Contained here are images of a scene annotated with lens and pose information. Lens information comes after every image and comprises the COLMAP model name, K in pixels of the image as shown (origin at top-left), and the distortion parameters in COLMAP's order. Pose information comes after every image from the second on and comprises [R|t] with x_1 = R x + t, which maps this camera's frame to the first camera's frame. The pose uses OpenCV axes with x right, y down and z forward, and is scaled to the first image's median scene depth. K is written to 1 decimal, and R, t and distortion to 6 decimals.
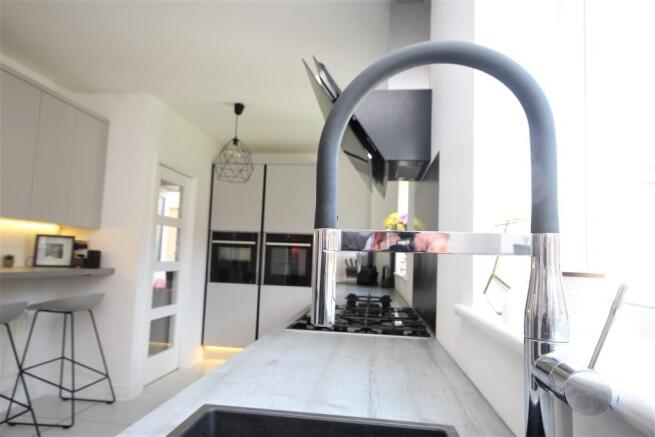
lens RADIAL K [[402.6, 0, 327.5], [0, 402.6, 218.5], [0, 0, 1]] dist [-0.000631, 0.002645]
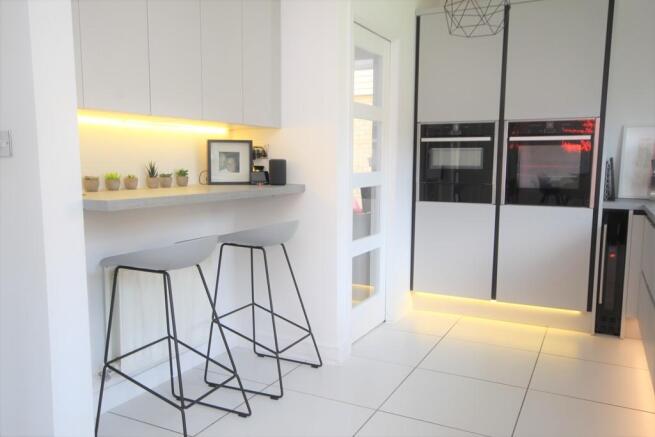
lens RADIAL K [[554.4, 0, 325.6], [0, 554.4, 221.6], [0, 0, 1]] dist [0.009778, 0.005497]
pose [[0.938494, 0.001869, -0.345291, -0.153121], [0.067228, 0.979860, 0.188028, 0.008625], [0.338689, -0.199676, 0.919467, 0.113400]]
